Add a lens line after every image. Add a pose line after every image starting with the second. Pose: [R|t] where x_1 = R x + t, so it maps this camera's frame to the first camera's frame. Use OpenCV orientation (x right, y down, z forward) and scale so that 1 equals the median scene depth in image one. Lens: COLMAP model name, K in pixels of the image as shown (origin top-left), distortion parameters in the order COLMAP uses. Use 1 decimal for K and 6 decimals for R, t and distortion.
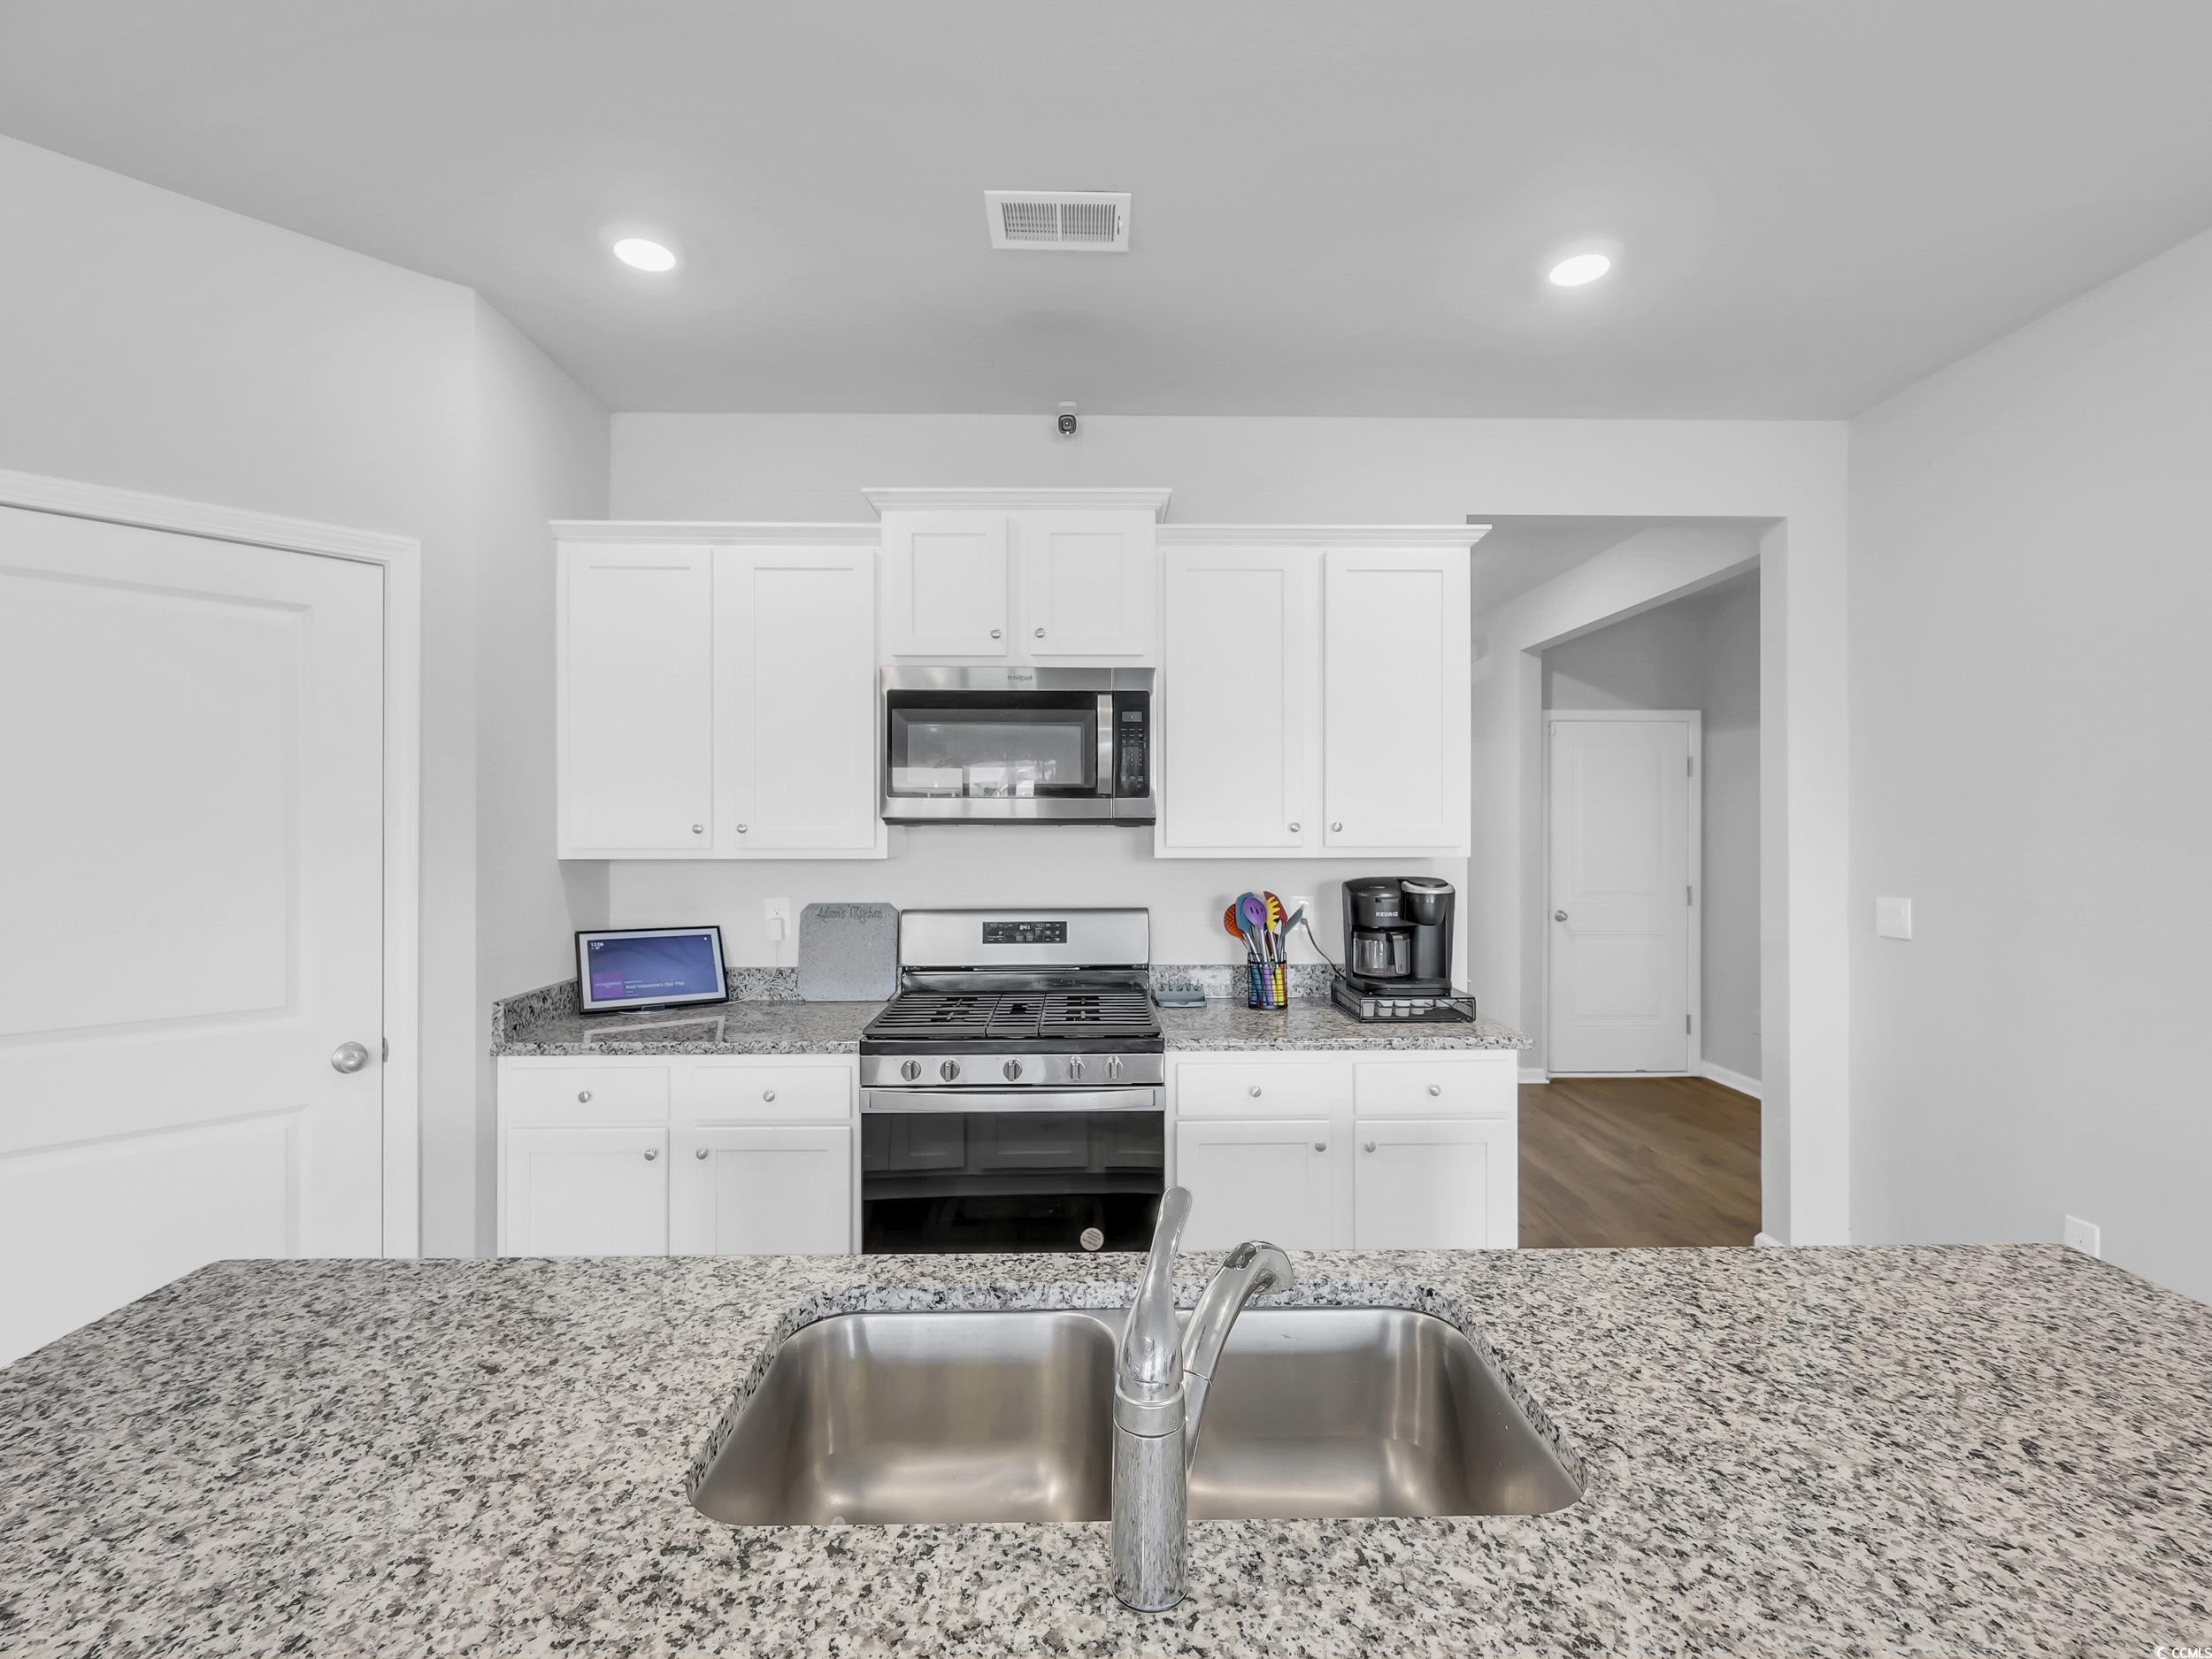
lens RADIAL K [[1009.9, 0, 1100.6], [0, 1009.9, 836.3], [0, 0, 1]] dist [-0.001644, 0.000176]
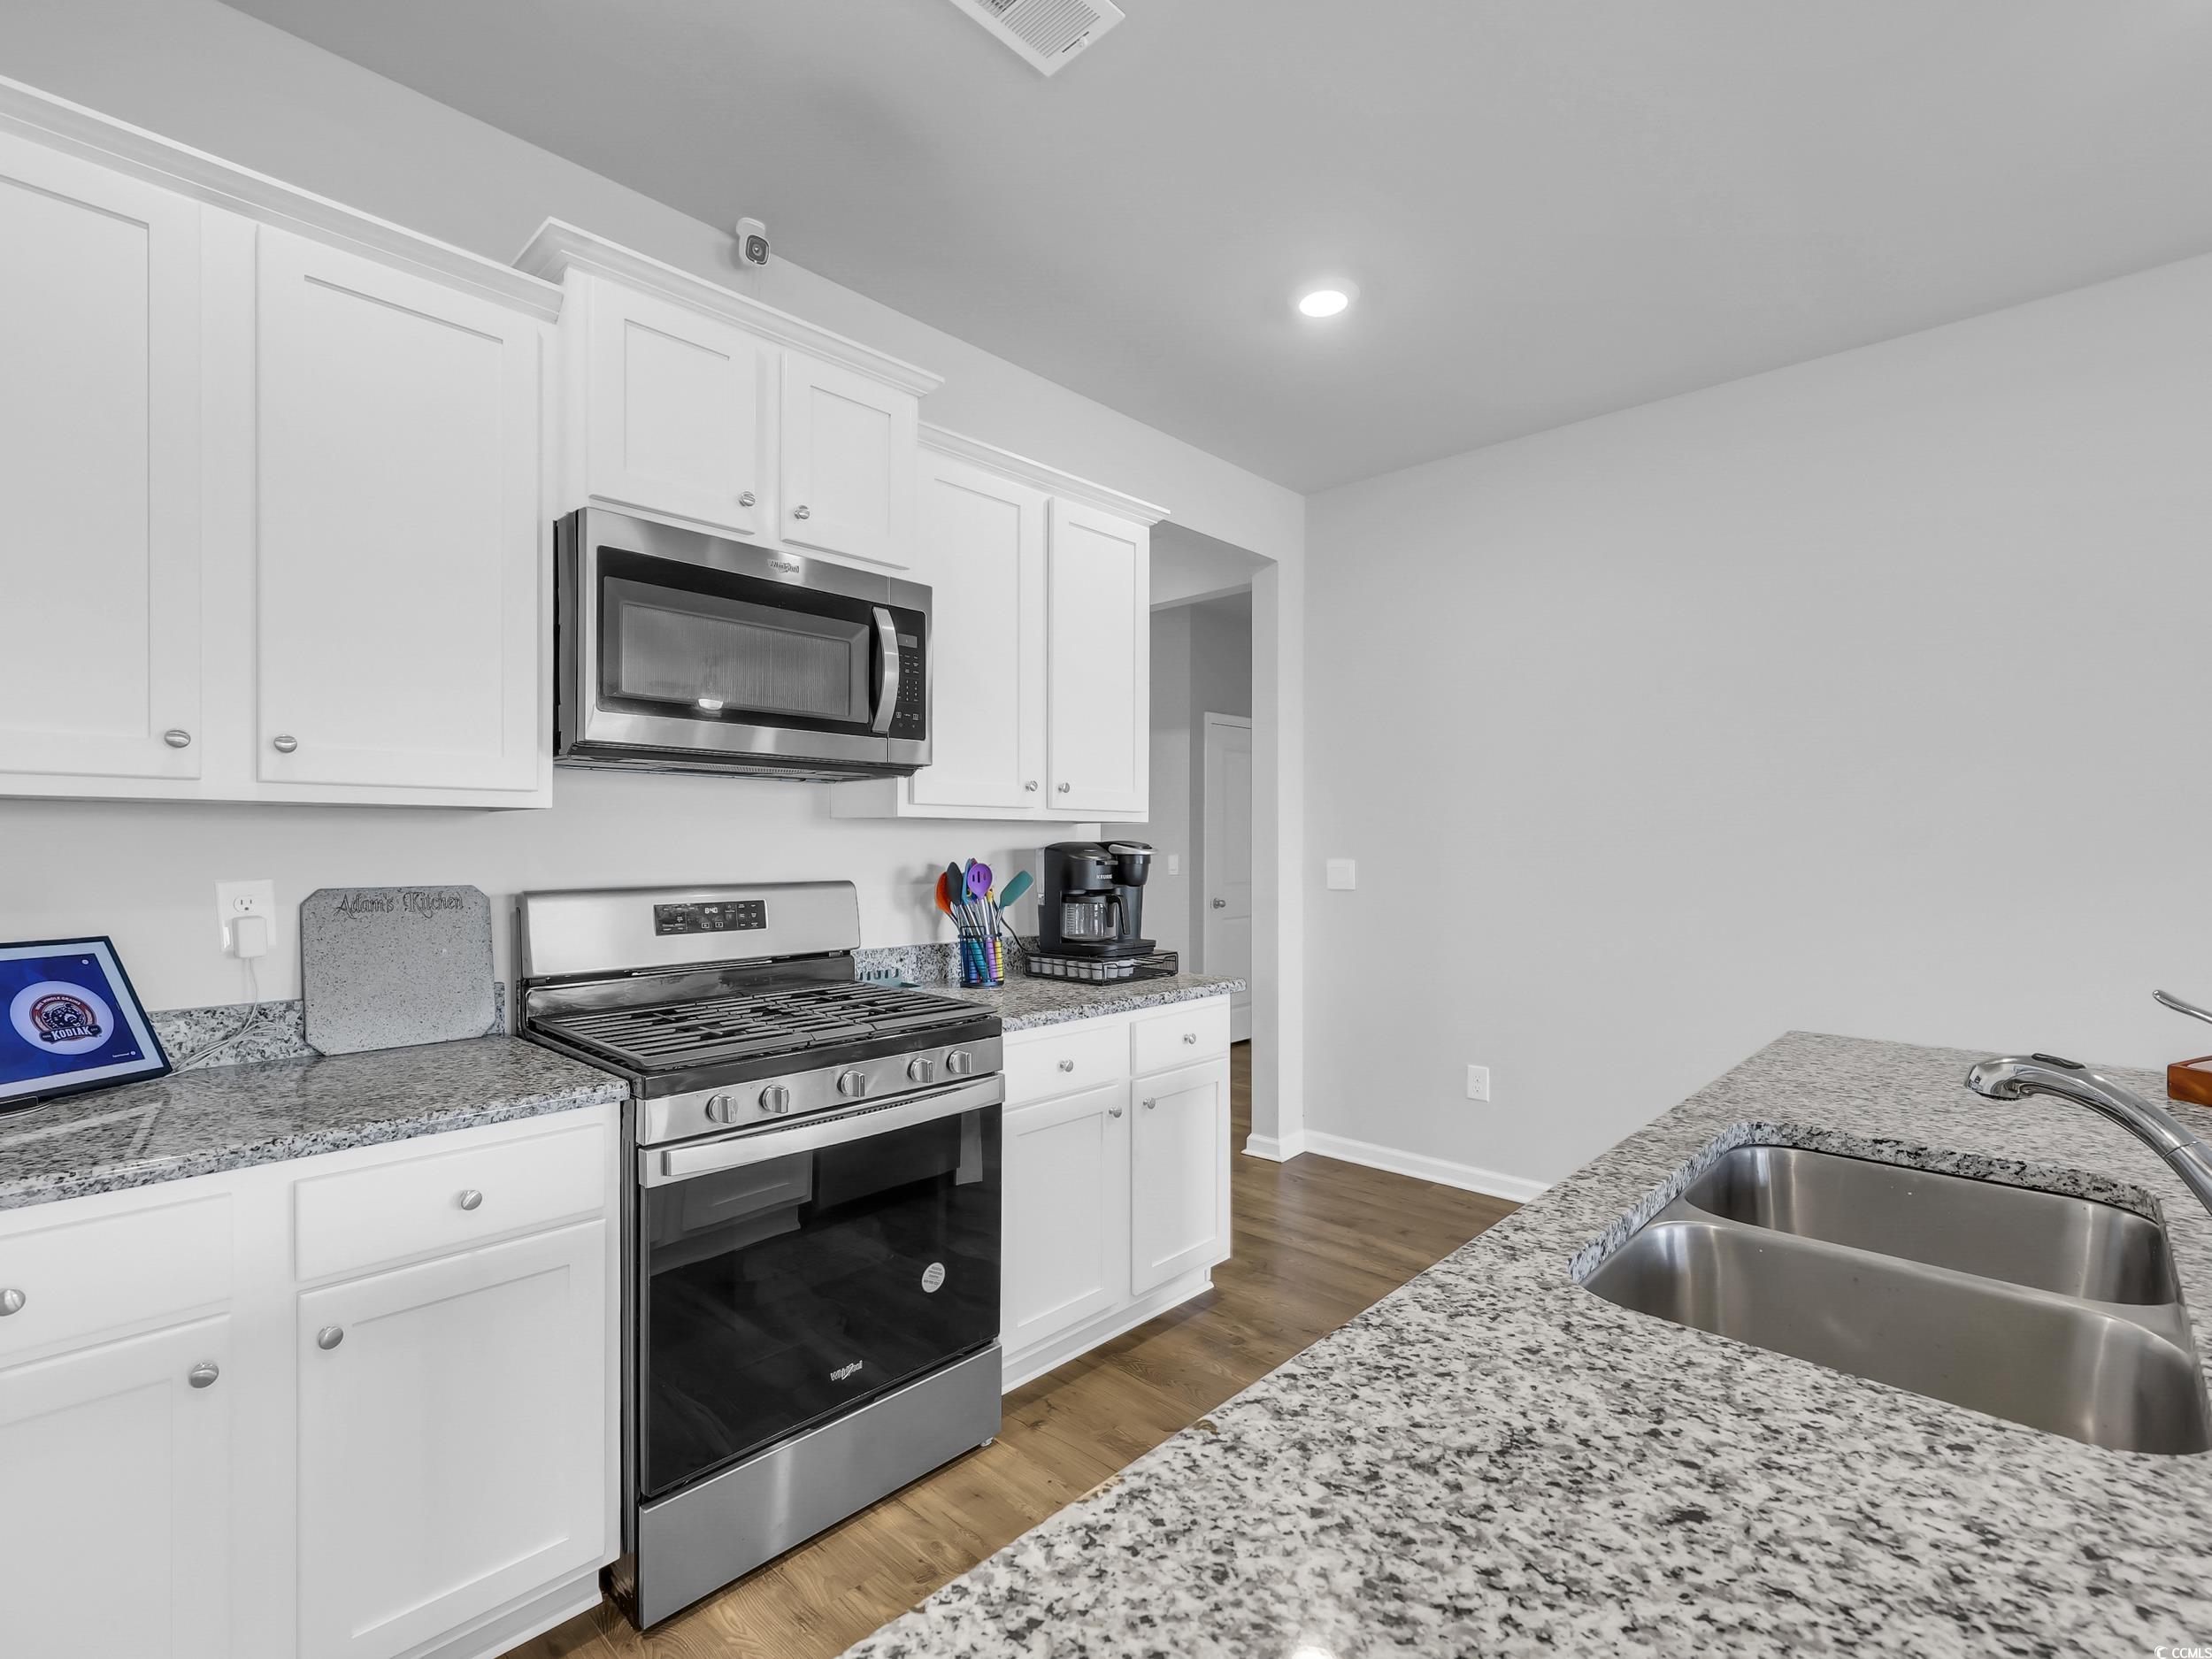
lens RADIAL K [[1027.6, 0, 1105.7], [0, 1027.6, 850.7], [0, 0, 1]] dist [0.000570, -0.000103]
pose [[0.698291, -0.002778, 0.715809, -0.438006], [0.005506, 0.999984, -0.001491, 0.052808], [-0.715793, 0.004983, 0.698295, 0.290250]]
